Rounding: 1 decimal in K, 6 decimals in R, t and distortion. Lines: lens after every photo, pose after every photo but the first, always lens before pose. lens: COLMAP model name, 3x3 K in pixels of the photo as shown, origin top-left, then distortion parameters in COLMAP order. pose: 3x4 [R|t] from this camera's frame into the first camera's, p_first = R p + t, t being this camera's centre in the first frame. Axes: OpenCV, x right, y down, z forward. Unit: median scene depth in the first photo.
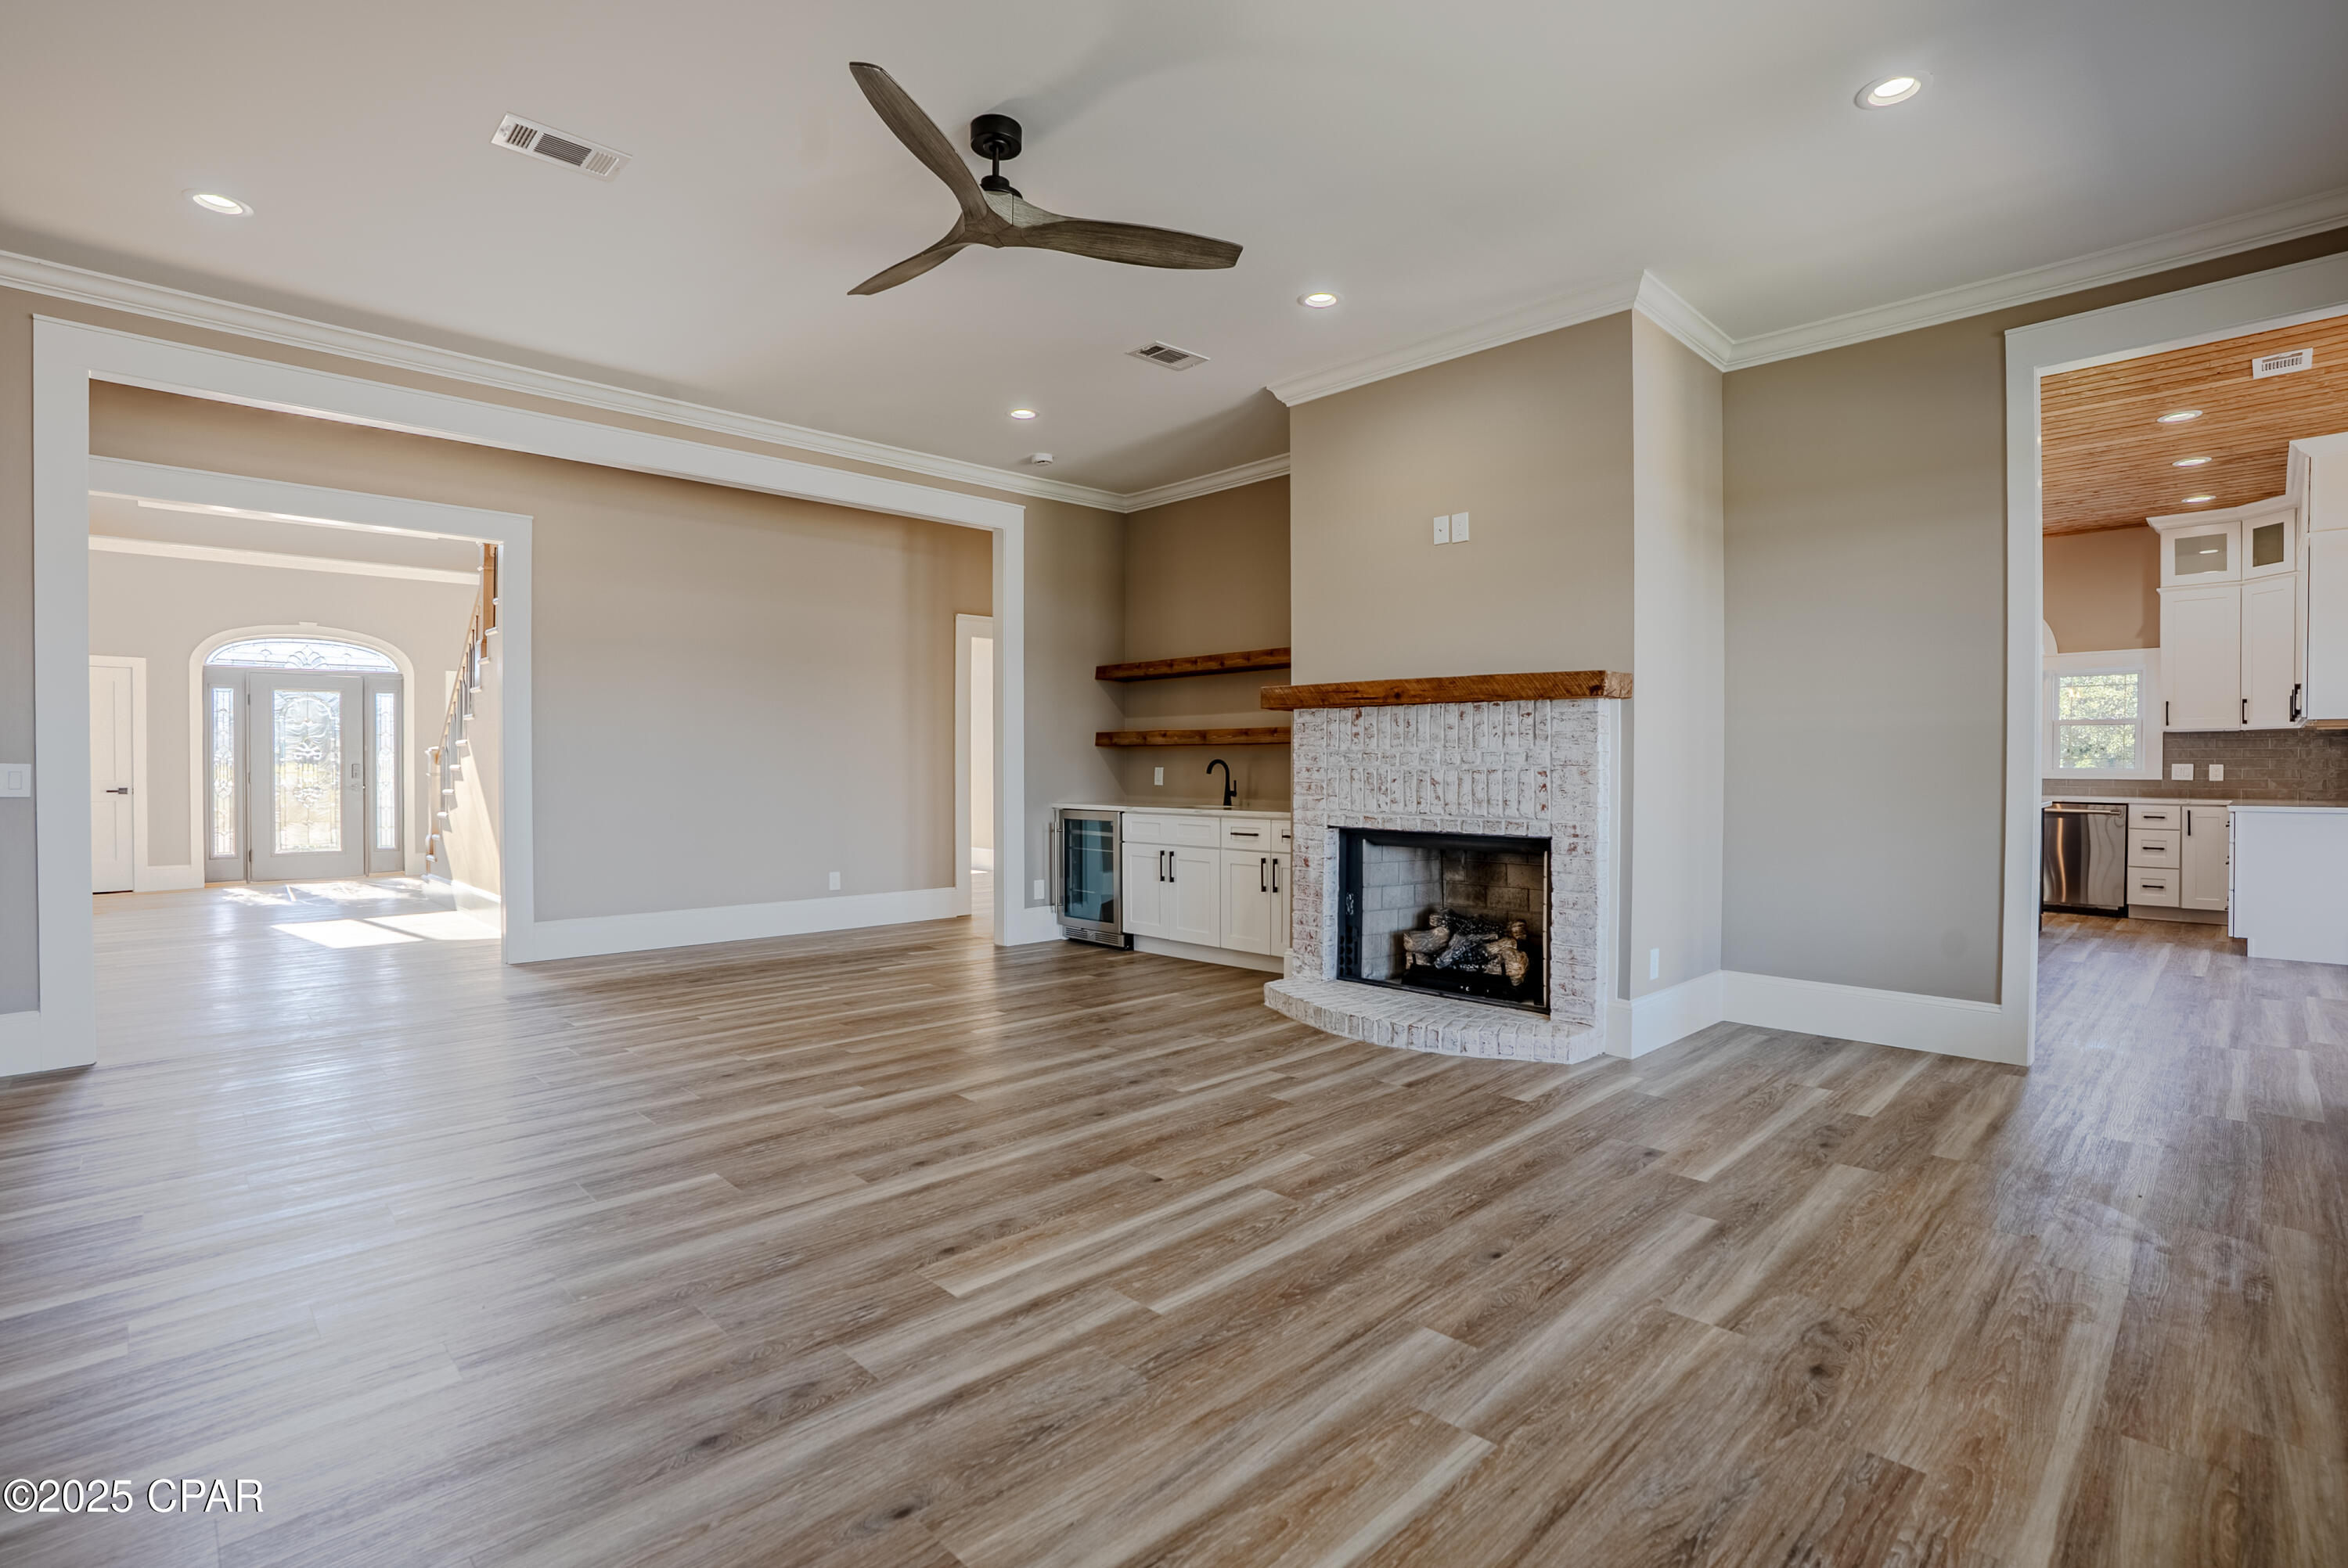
lens RADIAL K [[1105.4, 0, 1167.9], [0, 1105.4, 779.2], [0, 0, 1]] dist [-0.062895, 0.022775]
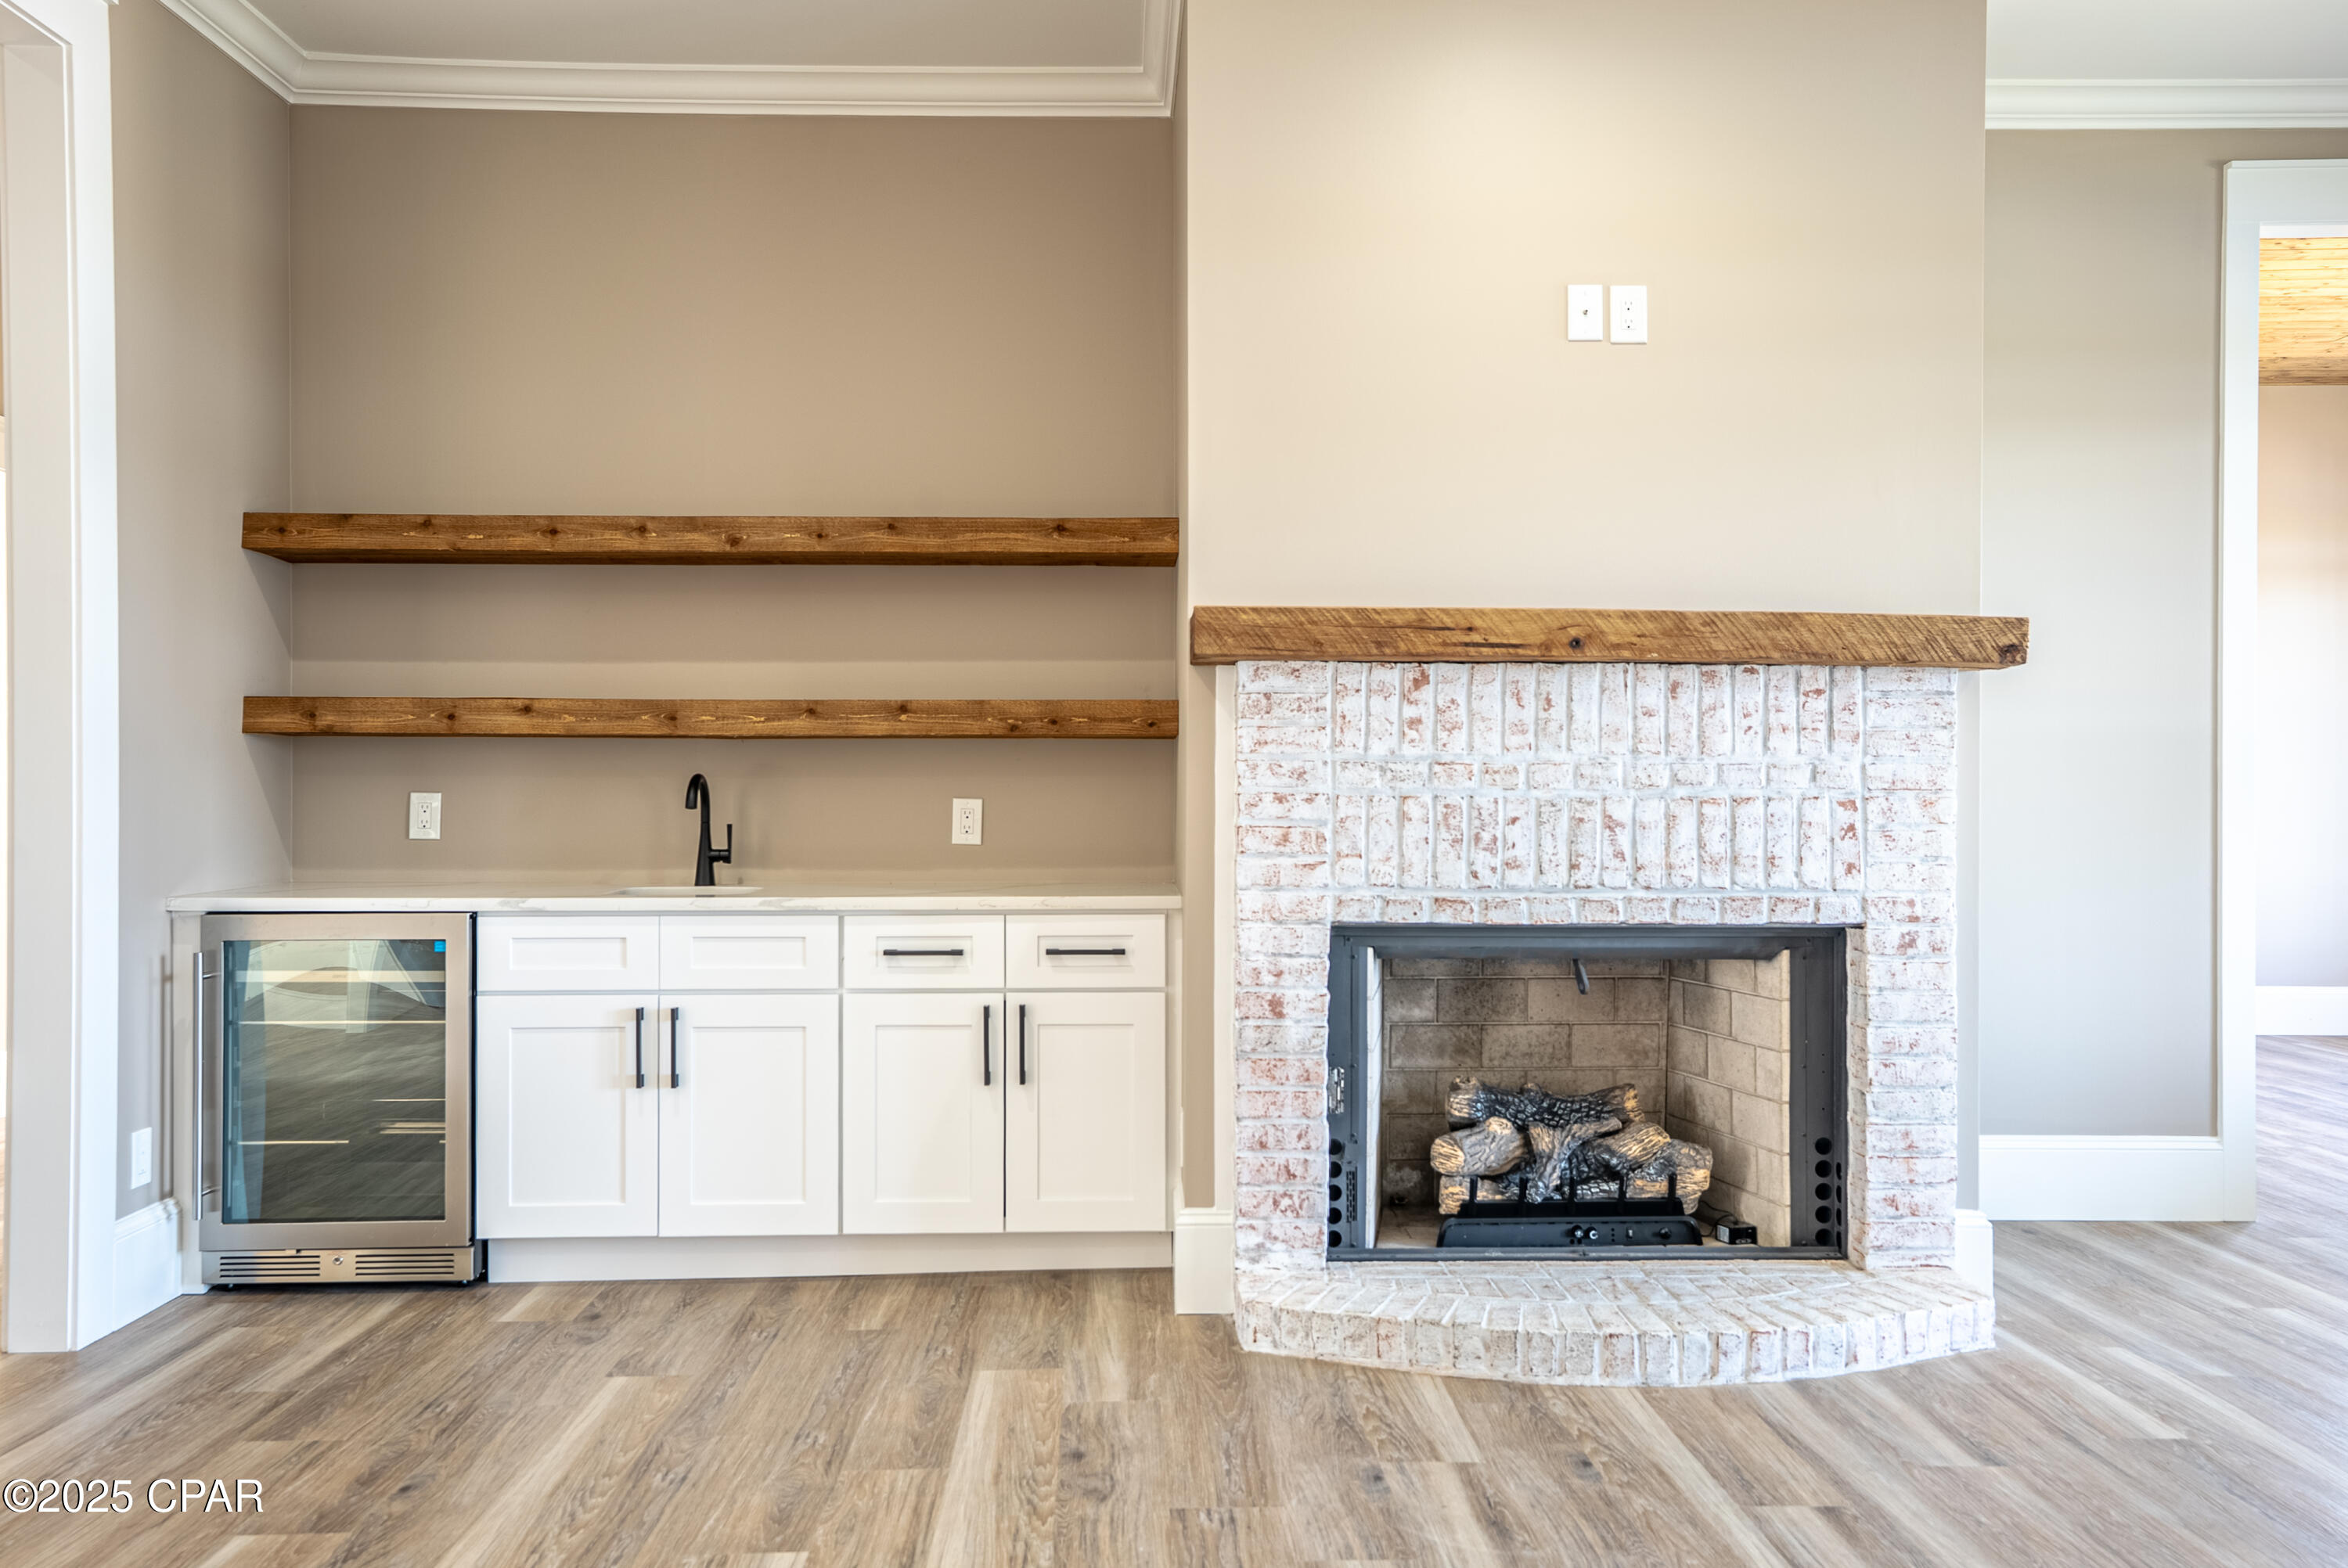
lens RADIAL K [[1945.9, 0, 1177.2], [0, 1945.9, 778.2], [0, 0, 1]] dist [0.037079, 0.023584]
pose [[0.668957, 0.003353, 0.743293, -0.519836], [0.008290, 0.999894, -0.011971, -0.008389], [-0.743255, 0.014170, 0.668858, 0.544571]]
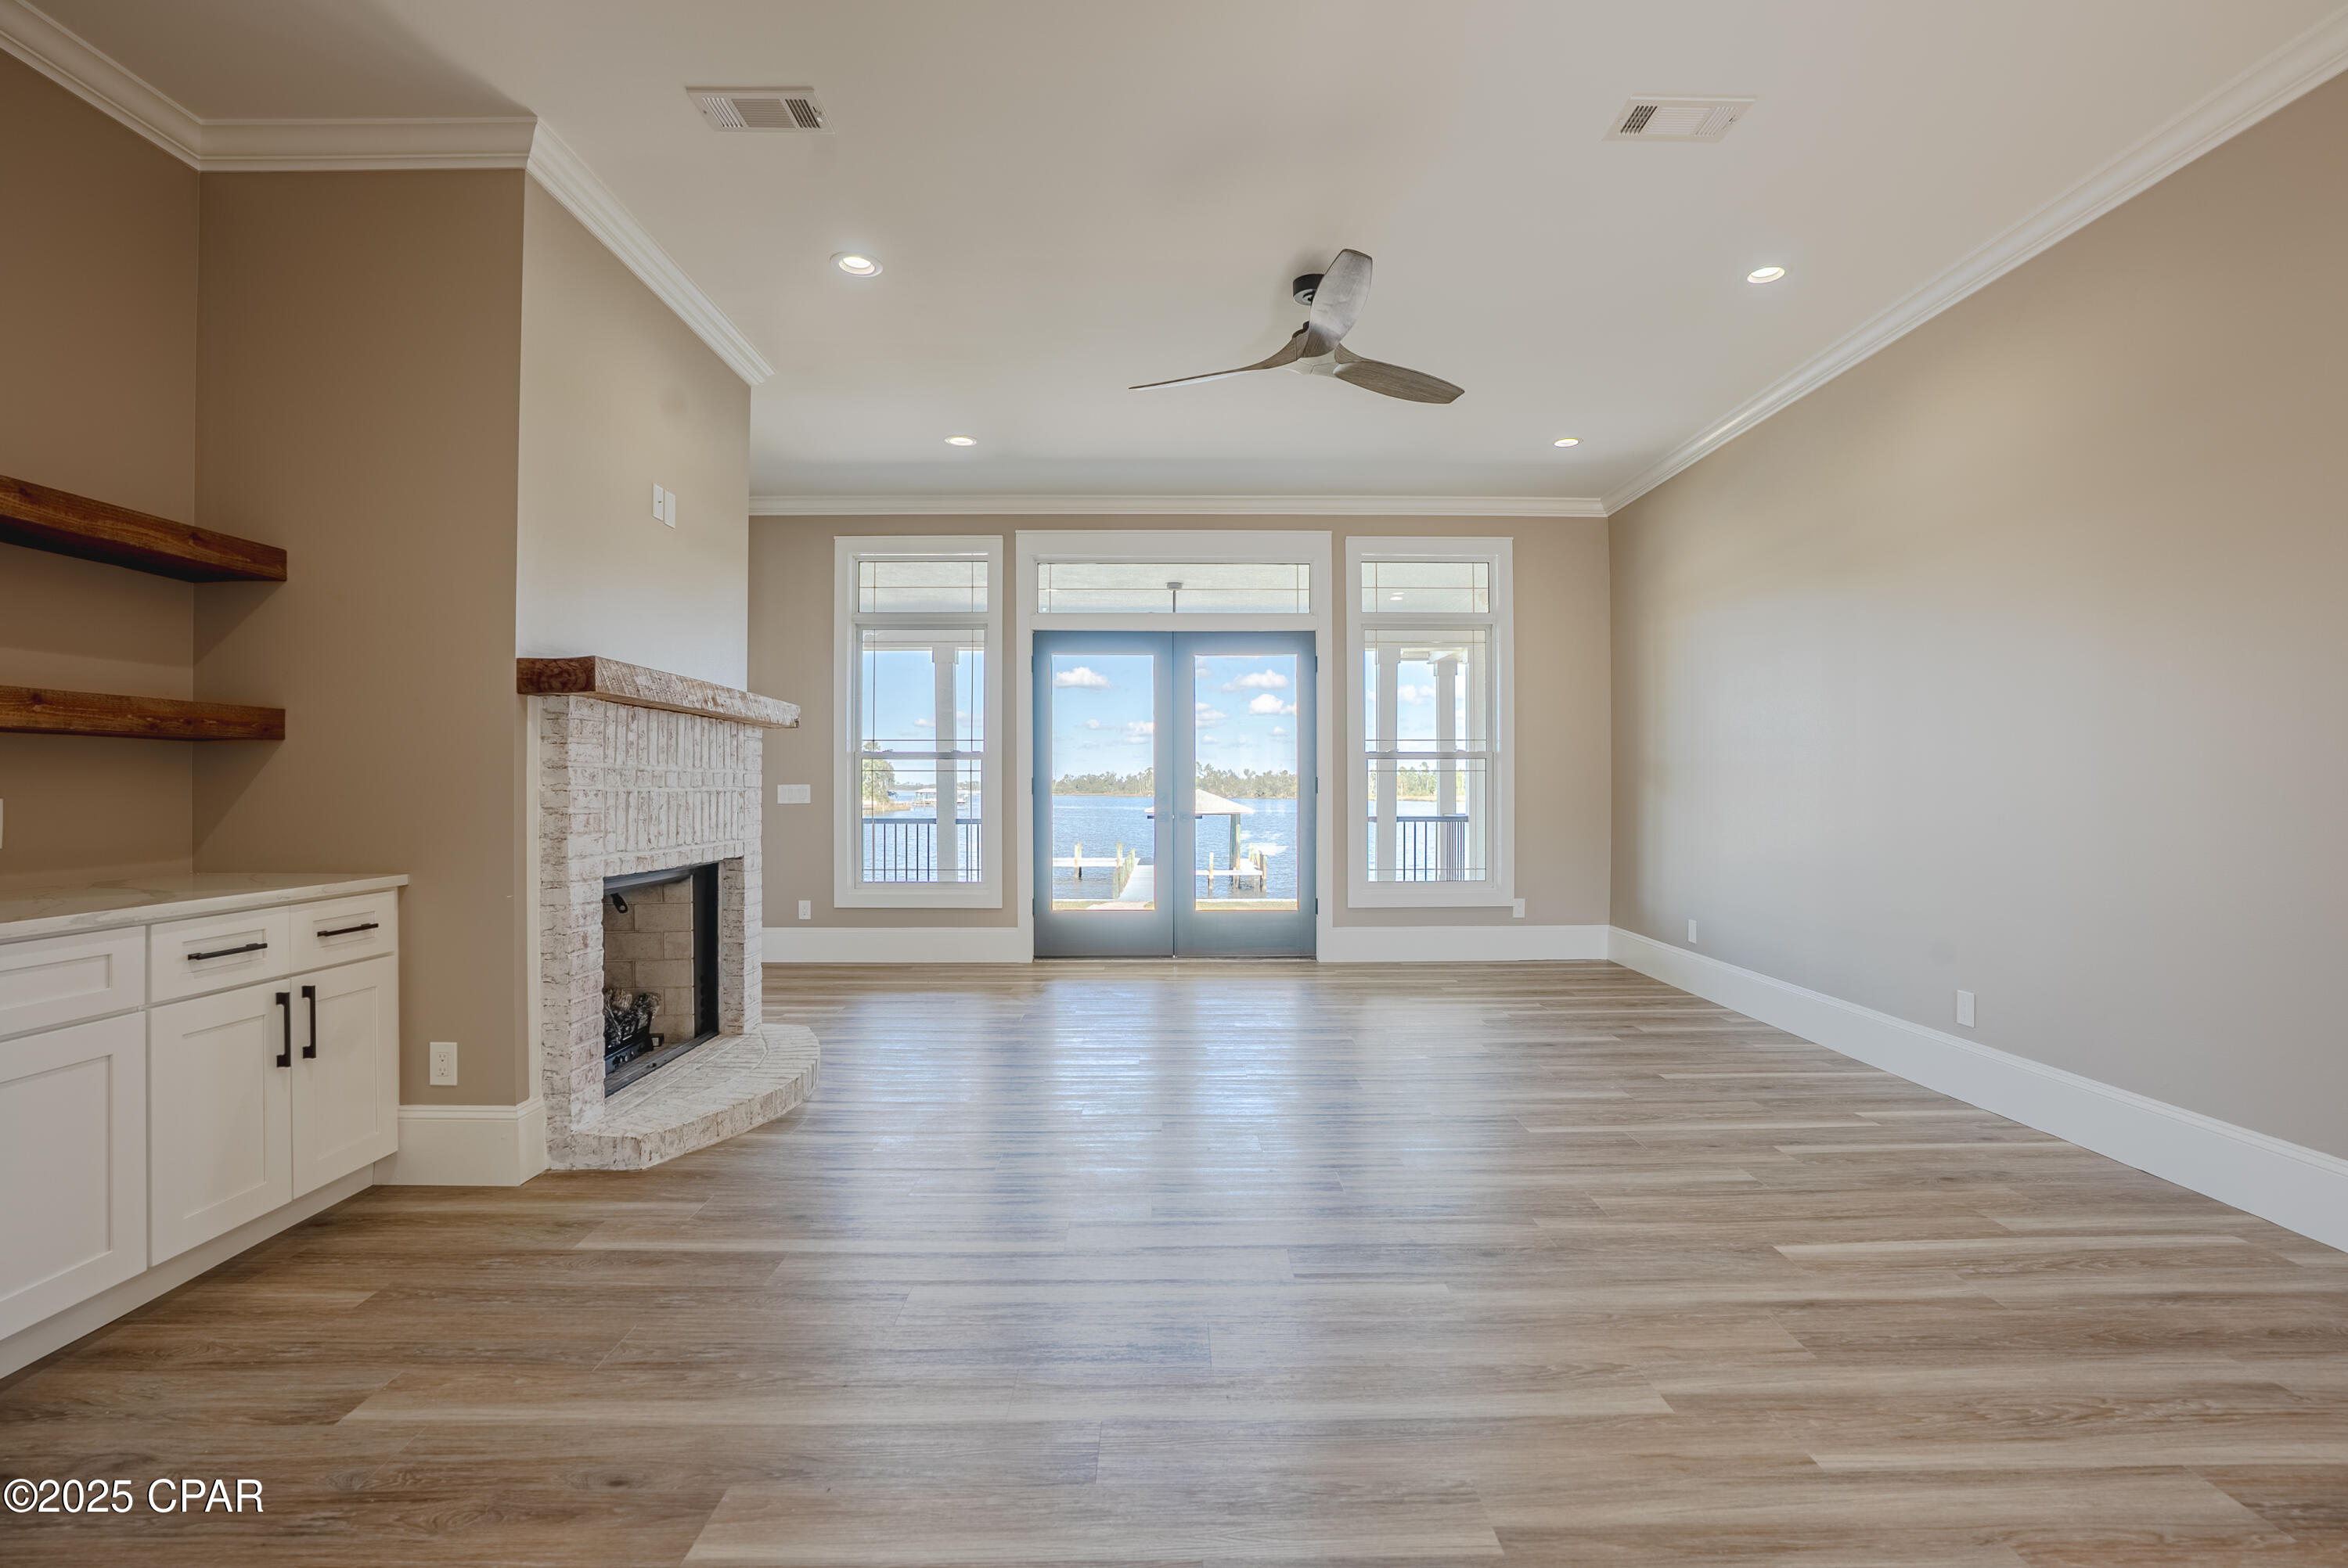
lens RADIAL K [[1105.4, 0, 1165.4], [0, 1105.4, 793.1], [0, 0, 1]] dist [-0.062895, 0.022775]
pose [[-0.715280, -0.003227, 0.698831, -0.584258], [0.008788, 0.999869, 0.013612, -0.015580], [-0.698783, 0.015878, -0.715157, 1.302740]]
